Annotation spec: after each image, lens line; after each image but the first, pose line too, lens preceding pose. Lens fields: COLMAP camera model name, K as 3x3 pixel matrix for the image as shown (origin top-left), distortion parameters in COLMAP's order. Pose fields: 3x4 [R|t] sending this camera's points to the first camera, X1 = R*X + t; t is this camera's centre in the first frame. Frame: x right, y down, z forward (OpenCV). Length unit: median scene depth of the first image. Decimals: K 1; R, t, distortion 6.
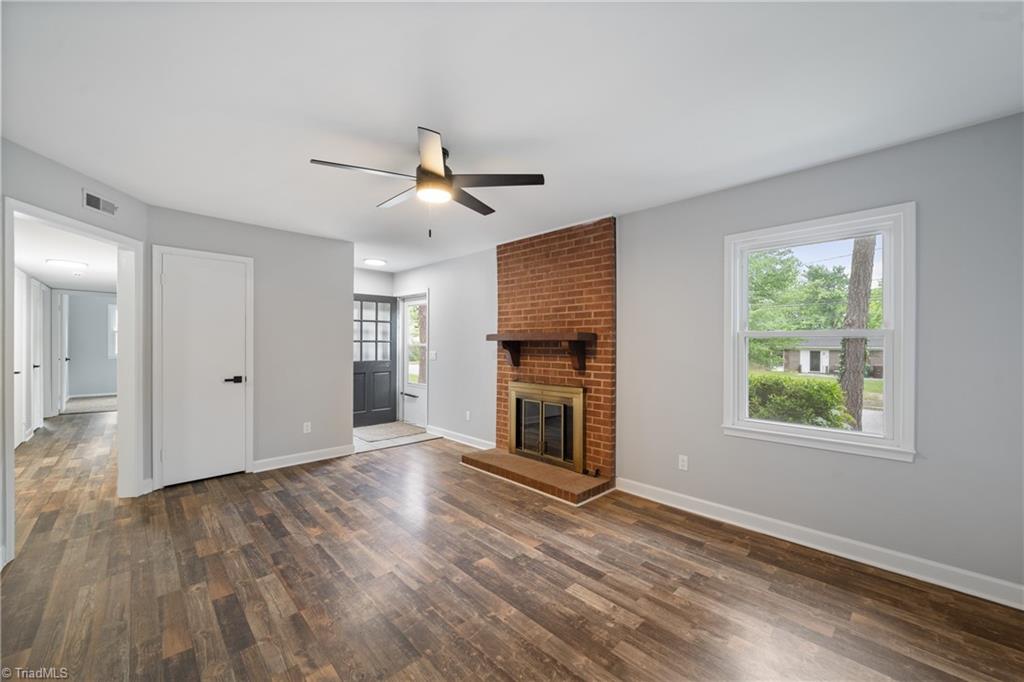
lens RADIAL K [[394.2, 0, 527.1], [0, 394.2, 343.9], [0, 0, 1]] dist [-0.011188, 0.004275]
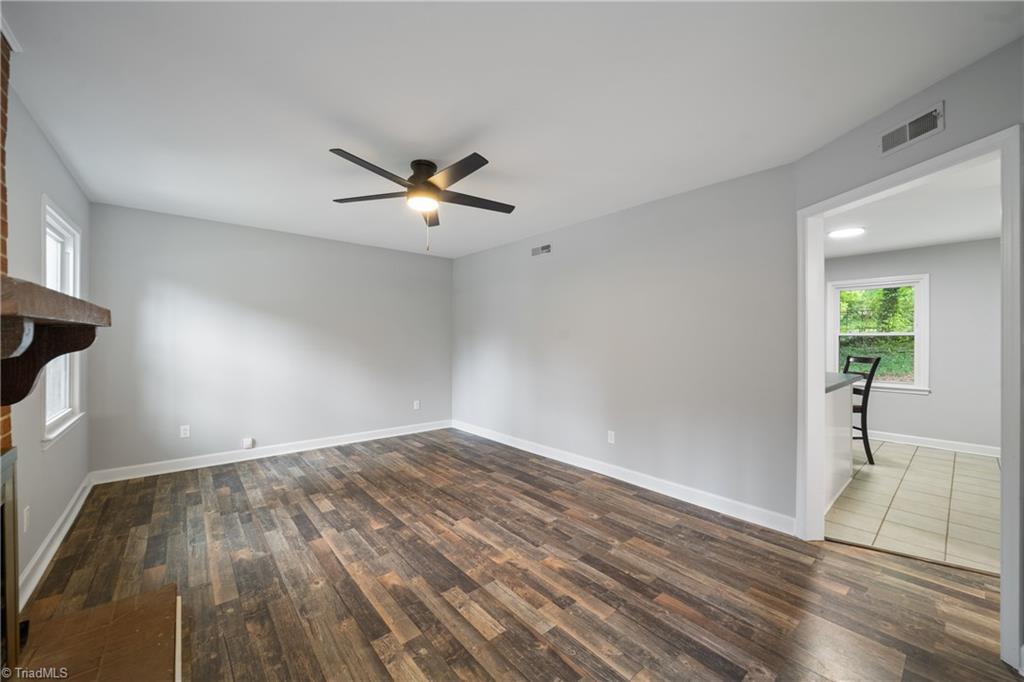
lens RADIAL K [[394.2, 0, 517.7], [0, 394.2, 341.0], [0, 0, 1]] dist [-0.011188, 0.004275]
pose [[-0.995911, -0.009669, 0.089824, -0.432034], [-0.009204, 0.999942, 0.005597, 0.002630], [-0.089873, 0.004748, -0.995942, 1.488305]]
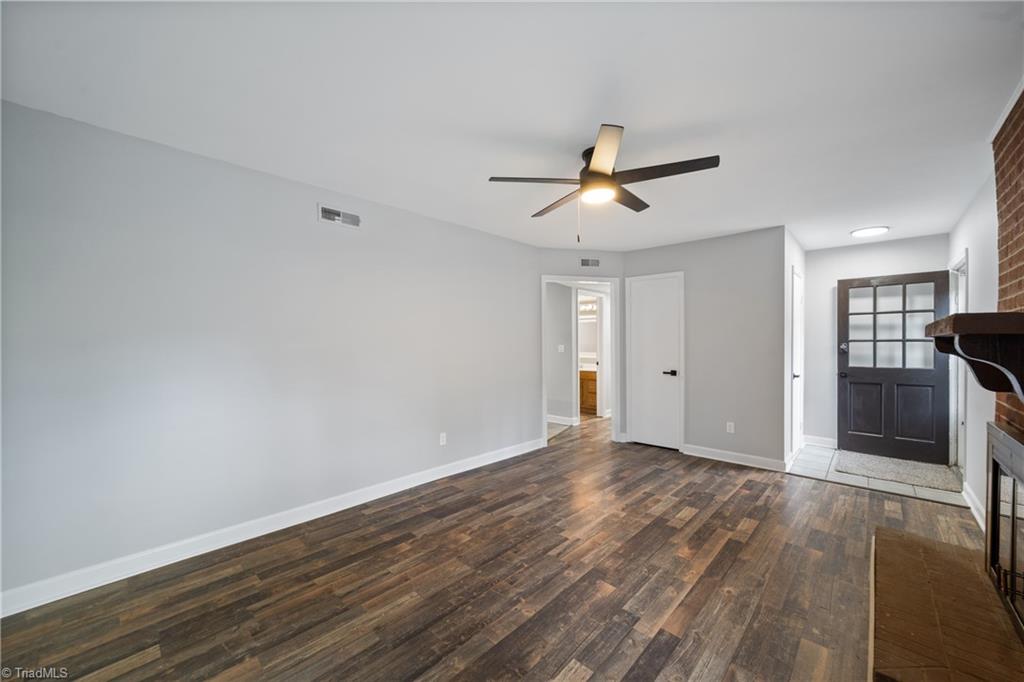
lens RADIAL K [[394.2, 0, 514.4], [0, 394.2, 344.5], [0, 0, 1]] dist [-0.011188, 0.004275]
pose [[0.020782, -0.000008, -0.999784, 0.550033], [-0.000234, 1.000000, -0.000013, 0.002095], [0.999784, 0.000234, 0.020782, 0.546617]]
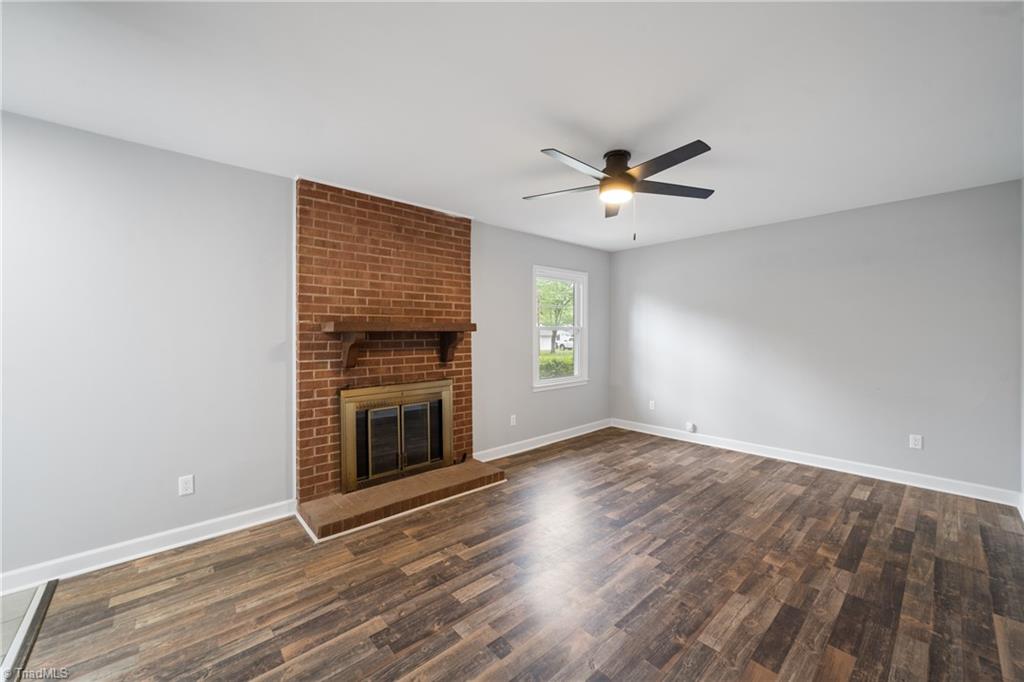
lens RADIAL K [[394.2, 0, 520.0], [0, 394.2, 332.5], [0, 0, 1]] dist [-0.011188, 0.004275]
pose [[0.051491, -0.001756, 0.998672, -0.939371], [0.004760, 0.999988, 0.001513, -0.007936], [-0.998662, 0.004676, 0.051498, 0.860656]]
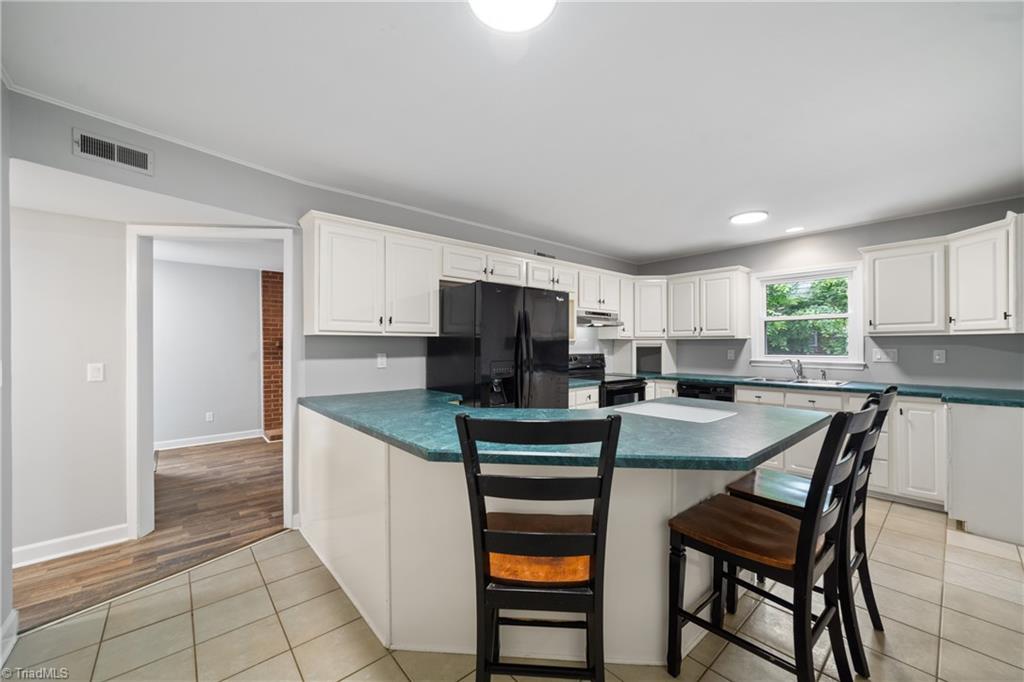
lens RADIAL K [[394.2, 0, 517.4], [0, 394.2, 348.0], [0, 0, 1]] dist [-0.011188, 0.004275]
pose [[0.086136, -0.015390, 0.996165, -1.742663], [0.010374, 0.999840, 0.014550, -0.015786], [-0.996229, 0.009081, 0.086281, 0.115664]]
